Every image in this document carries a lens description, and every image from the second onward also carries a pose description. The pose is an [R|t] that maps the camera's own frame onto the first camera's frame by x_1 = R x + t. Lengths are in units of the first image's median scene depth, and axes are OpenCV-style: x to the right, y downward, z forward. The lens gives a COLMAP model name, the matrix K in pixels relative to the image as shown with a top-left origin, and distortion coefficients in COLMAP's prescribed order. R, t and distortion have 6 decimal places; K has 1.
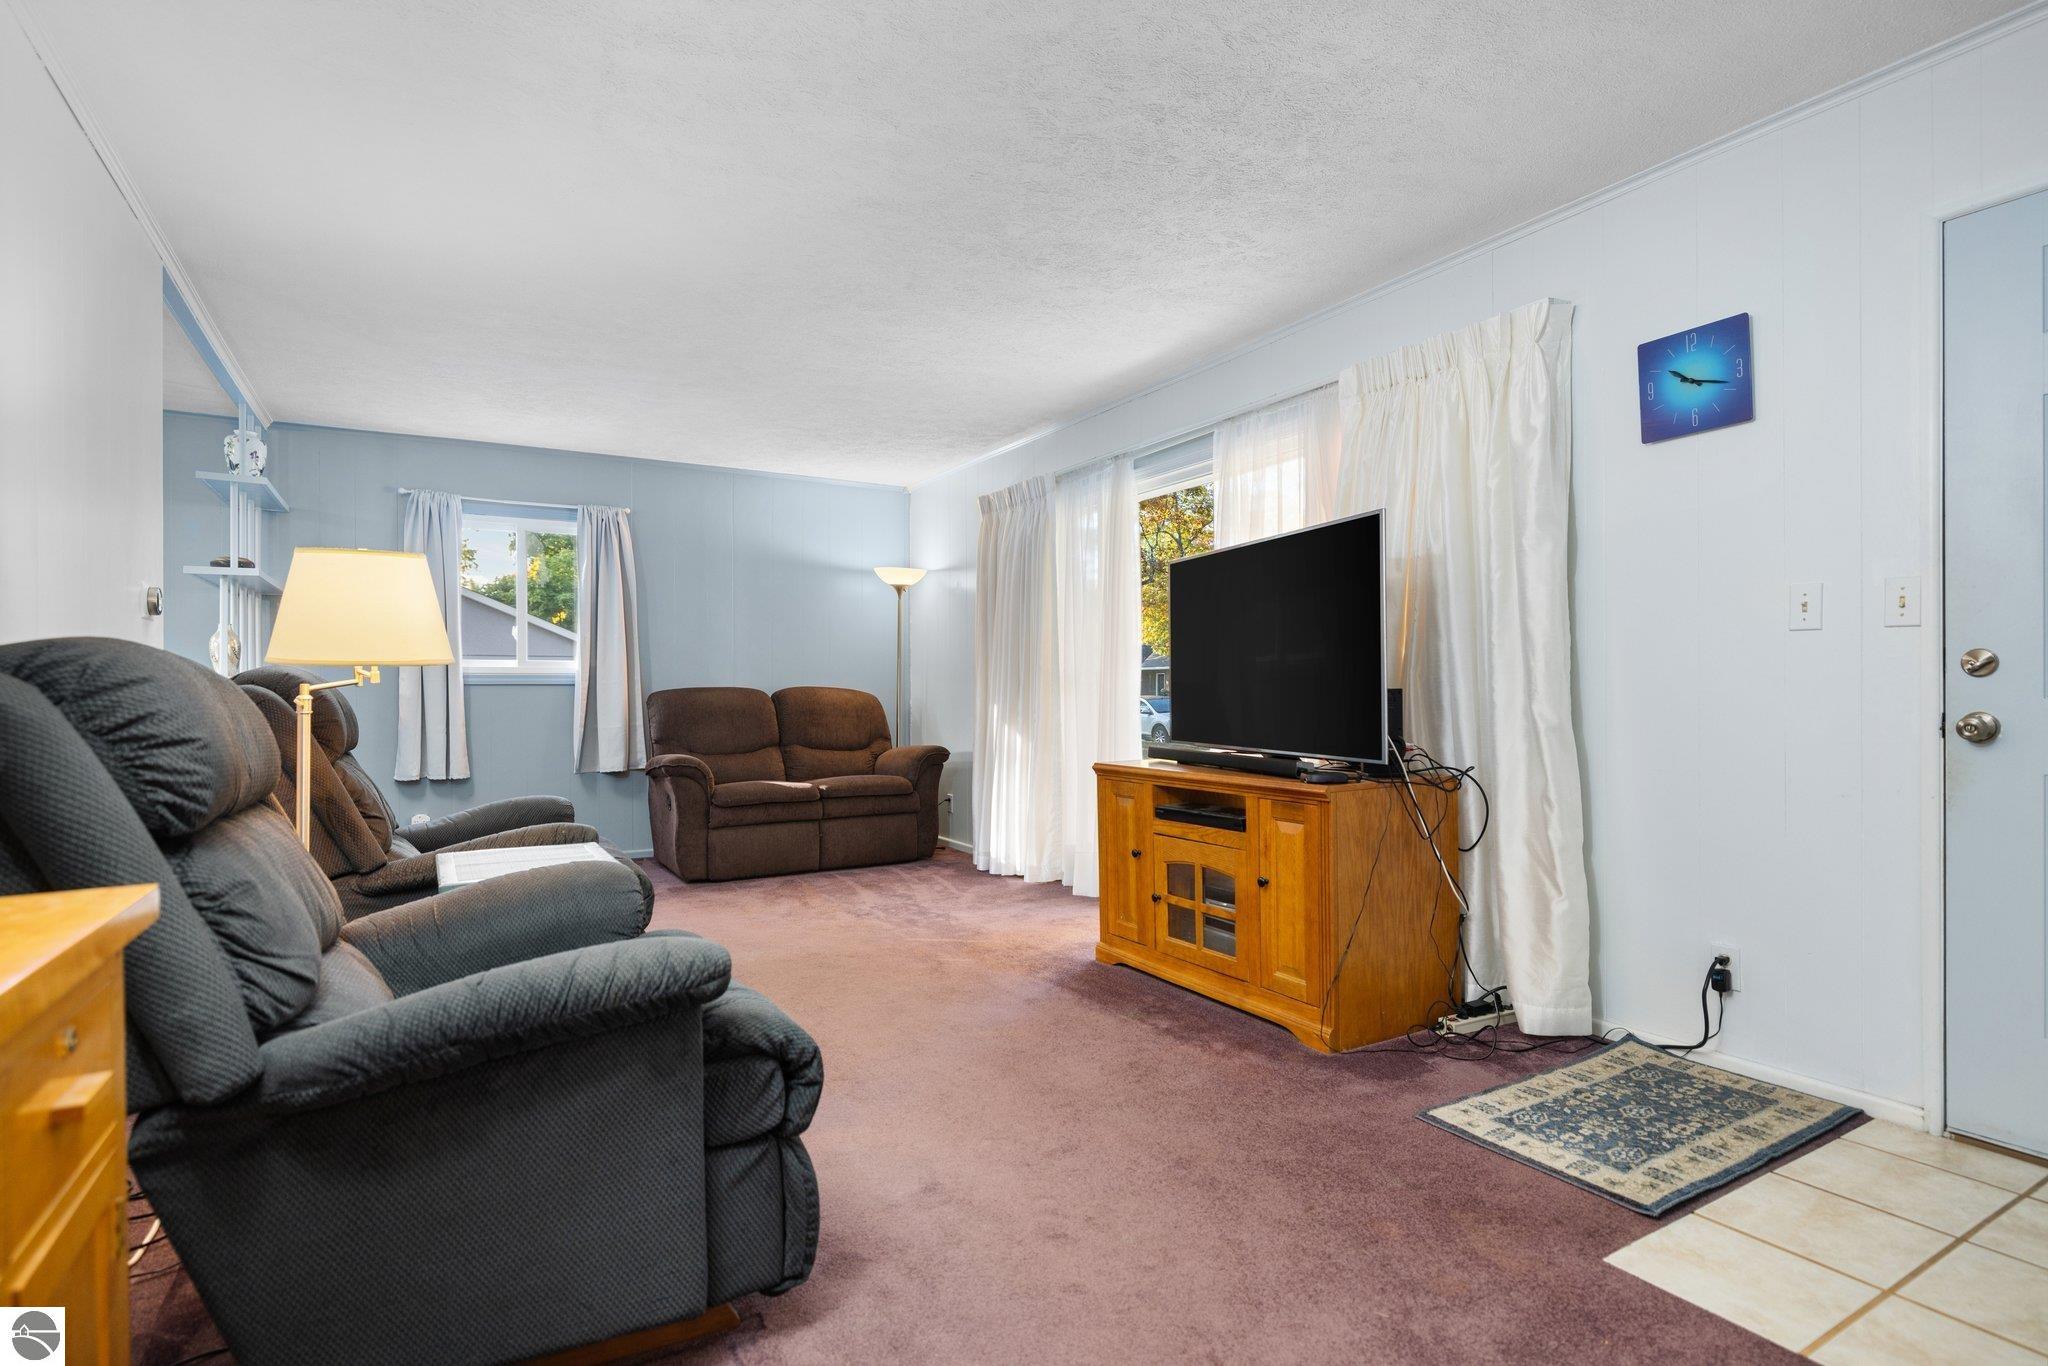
lens RADIAL K [[1015.2, 0, 1034.9], [0, 1015.2, 673.2], [0, 0, 1]] dist [0.000147, -0.000047]
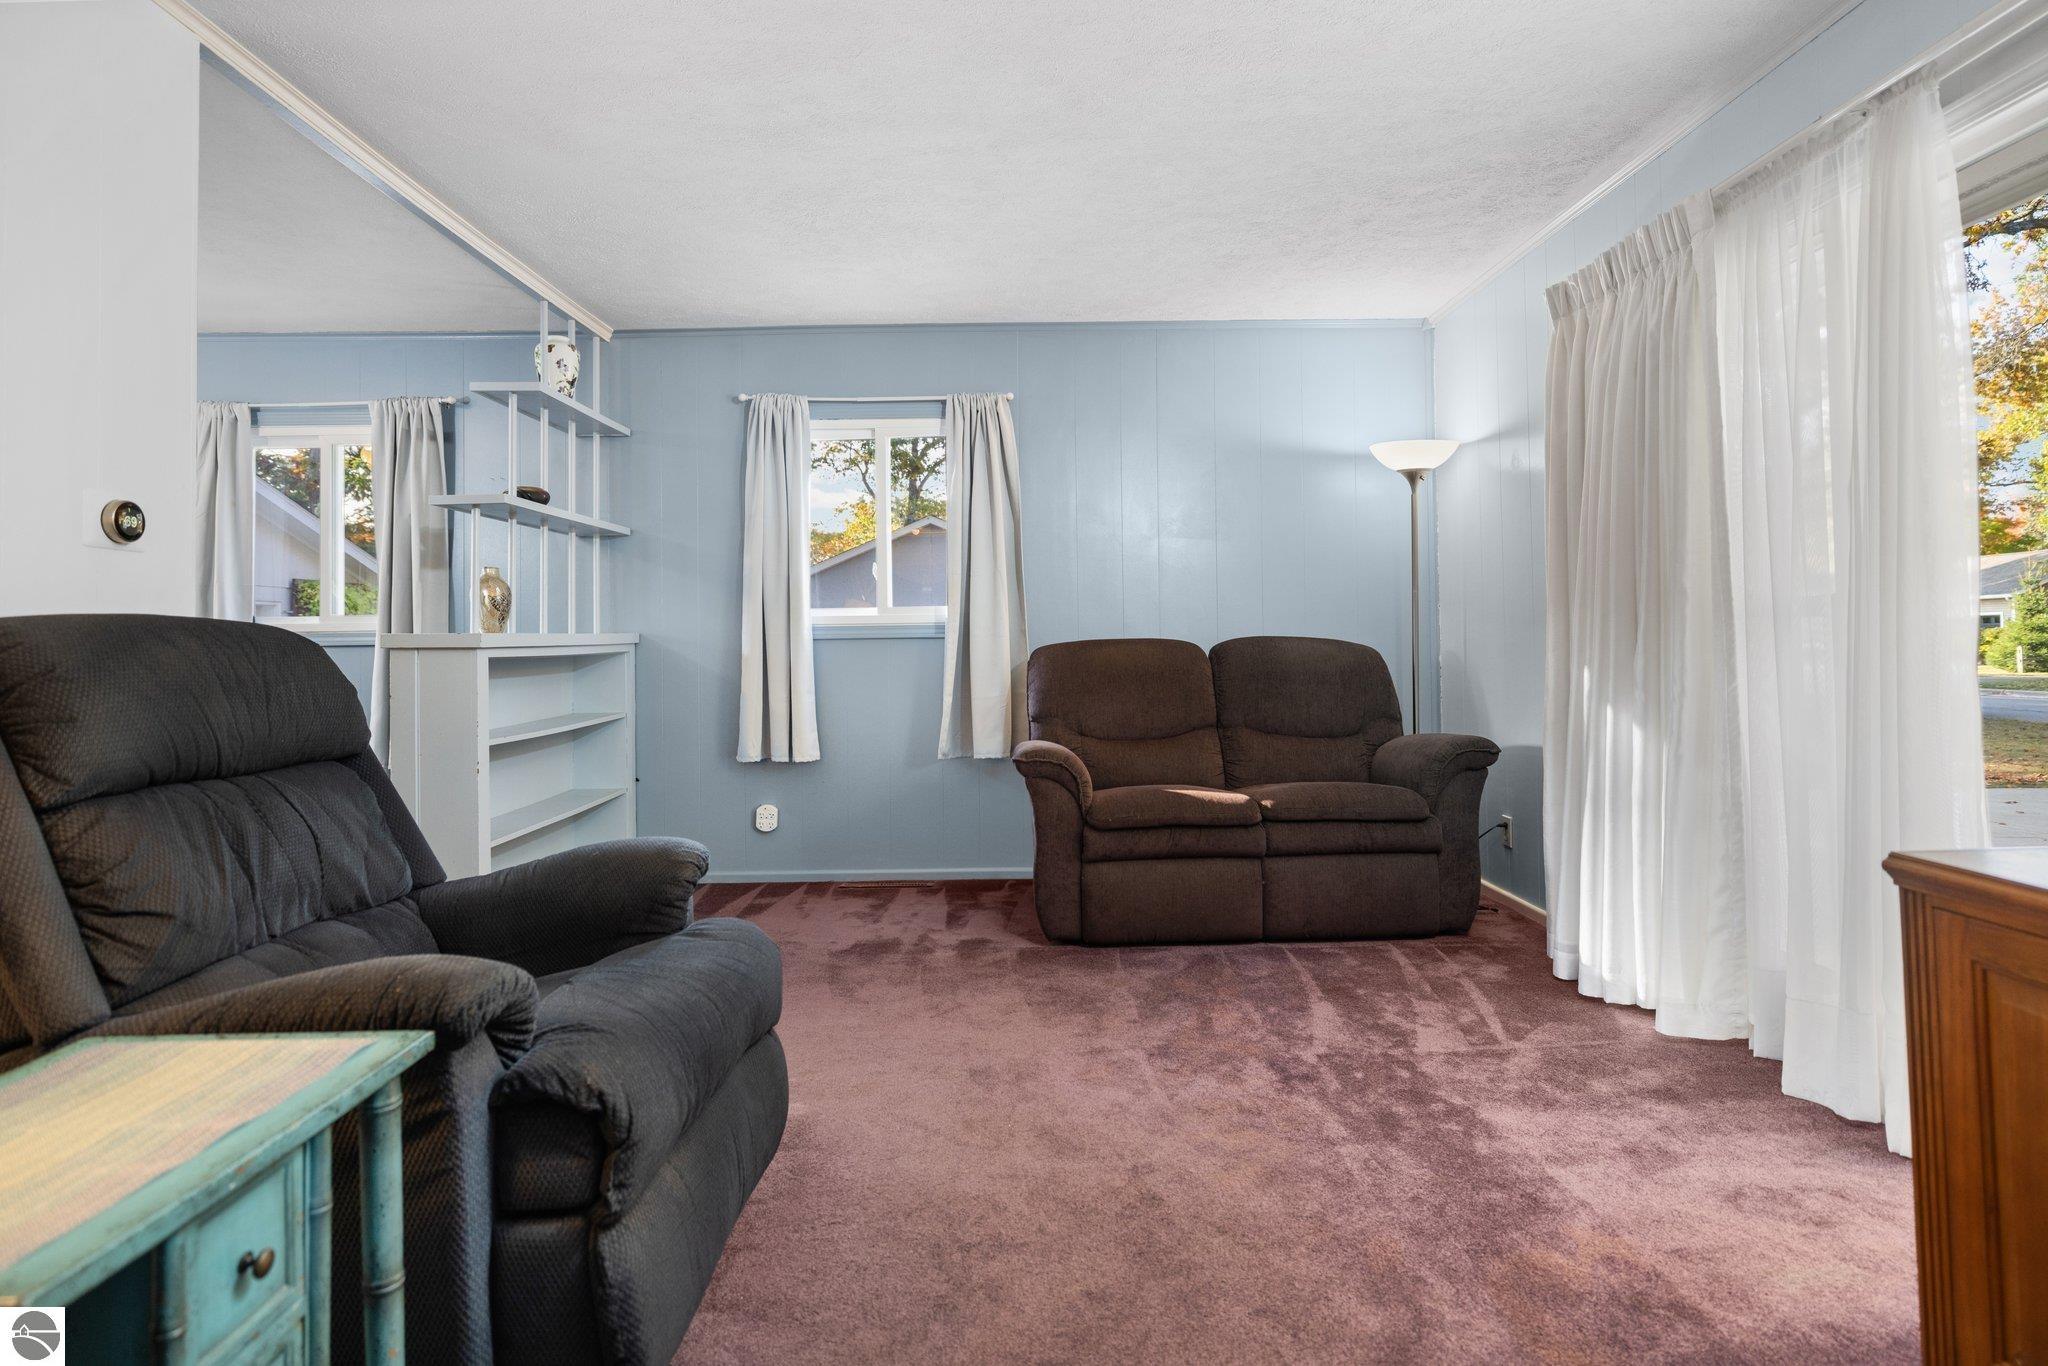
lens RADIAL K [[1100.4, 0, 1019.3], [0, 1100.4, 627.2], [0, 0, 1]] dist [0.004860, 0.003302]
pose [[0.863363, -0.018195, -0.504255, -0.003548], [0.020358, 0.999792, -0.001218, 0.005953], [0.504172, -0.009214, 0.863554, 0.360078]]
